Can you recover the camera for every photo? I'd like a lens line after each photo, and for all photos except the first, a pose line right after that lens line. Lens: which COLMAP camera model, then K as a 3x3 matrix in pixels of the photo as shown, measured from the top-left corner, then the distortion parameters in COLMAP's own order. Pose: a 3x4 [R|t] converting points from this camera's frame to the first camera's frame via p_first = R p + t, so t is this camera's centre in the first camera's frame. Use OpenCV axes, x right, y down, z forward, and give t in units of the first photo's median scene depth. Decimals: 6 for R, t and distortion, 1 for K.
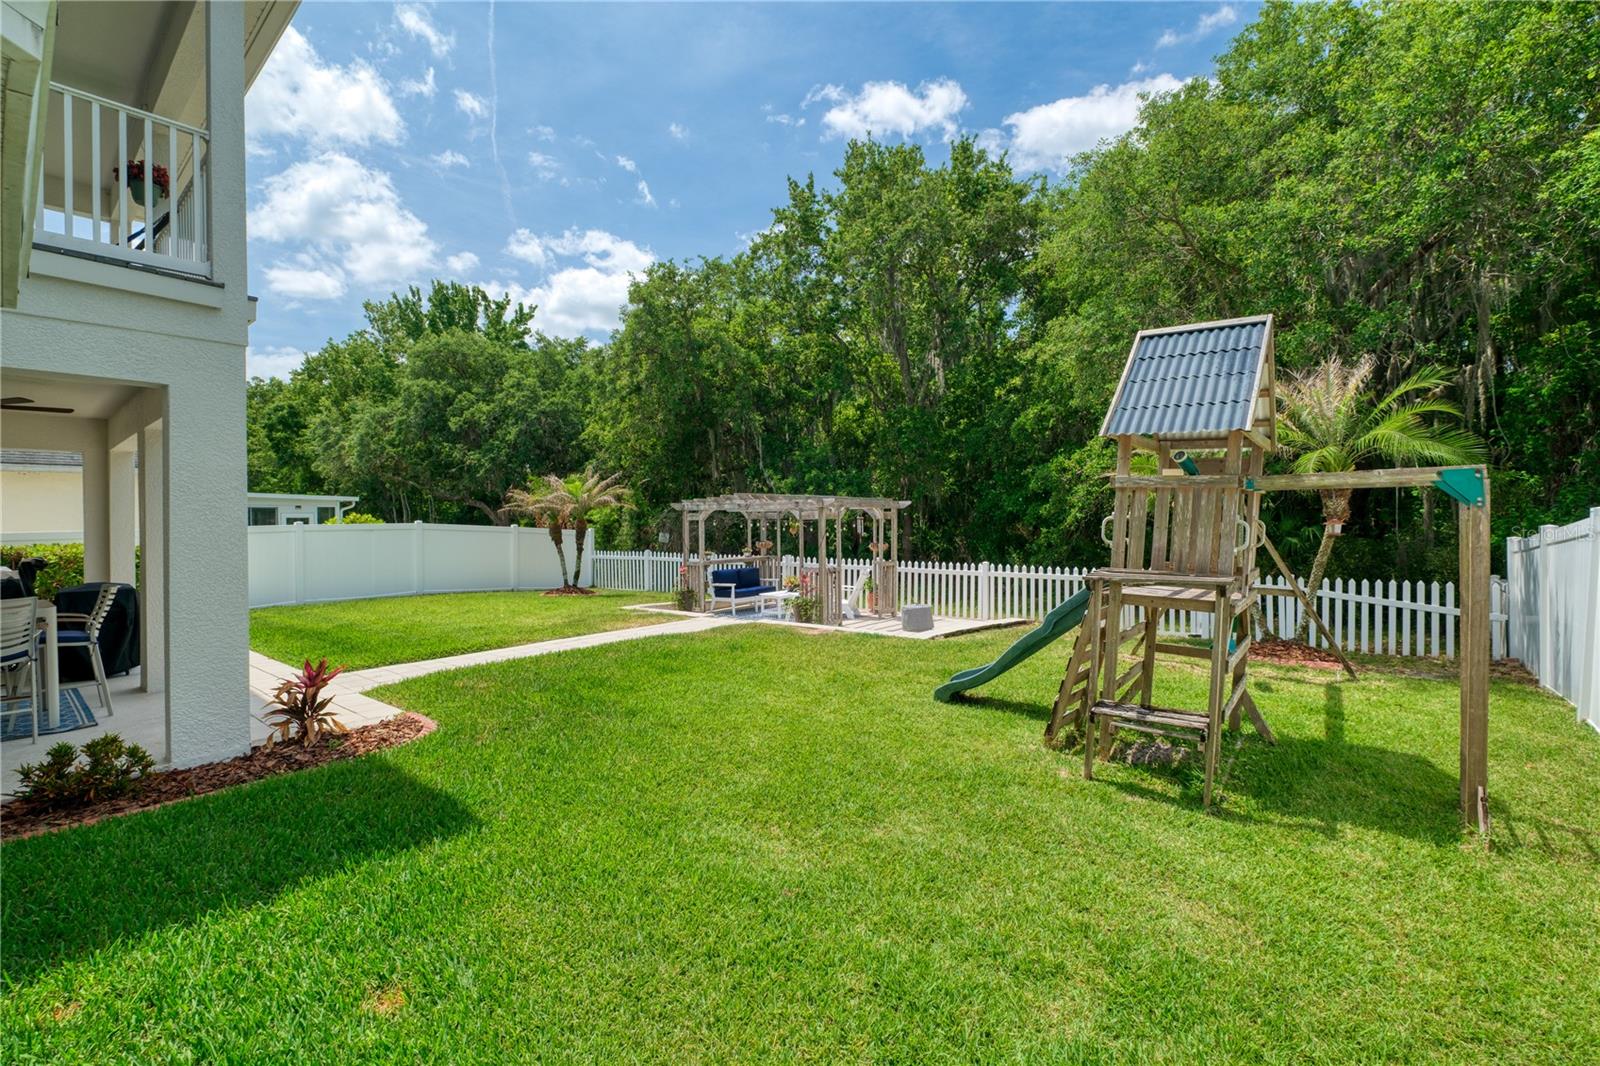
lens RADIAL K [[705.8, 0, 800.0], [0, 705.8, 533.0], [0, 0, 1]] dist [-0.001523, -0.000327]
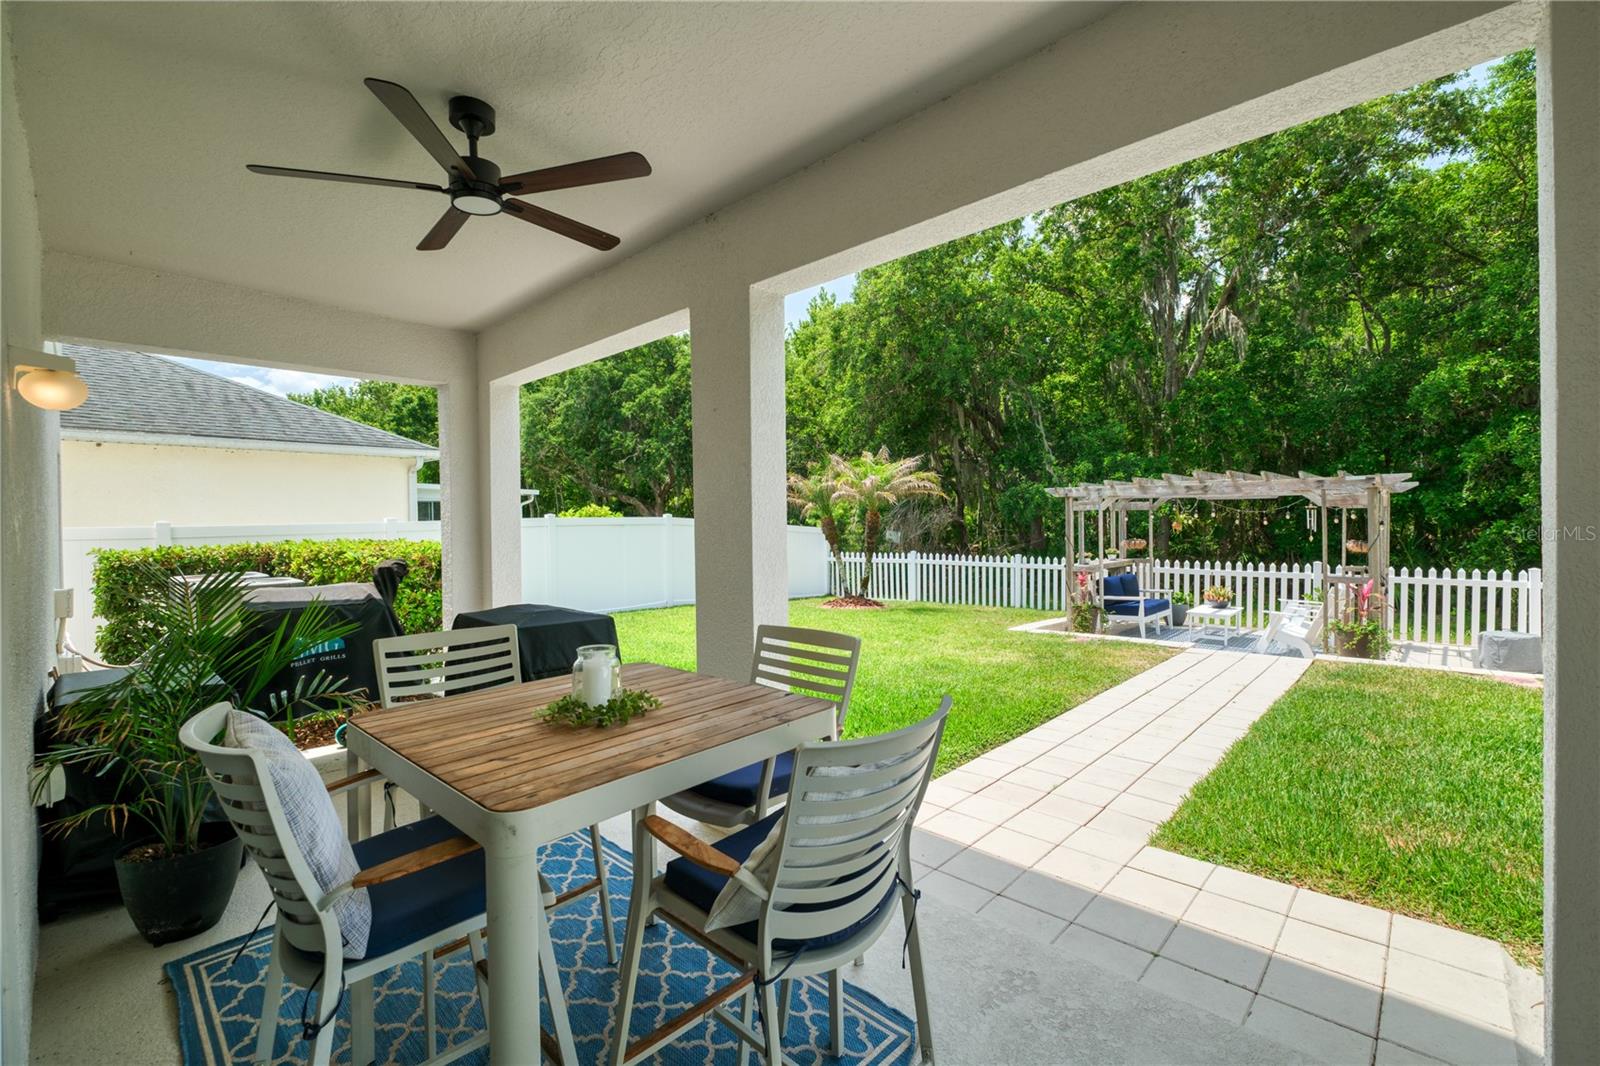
lens RADIAL K [[675.1, 0, 821.1], [0, 675.1, 527.1], [0, 0, 1]] dist [0.000430, -0.000261]
pose [[0.999506, -0.007404, -0.030553, -0.334412], [0.007367, 0.999972, -0.001315, -0.002366], [0.030562, 0.001089, 0.999532, 0.232338]]
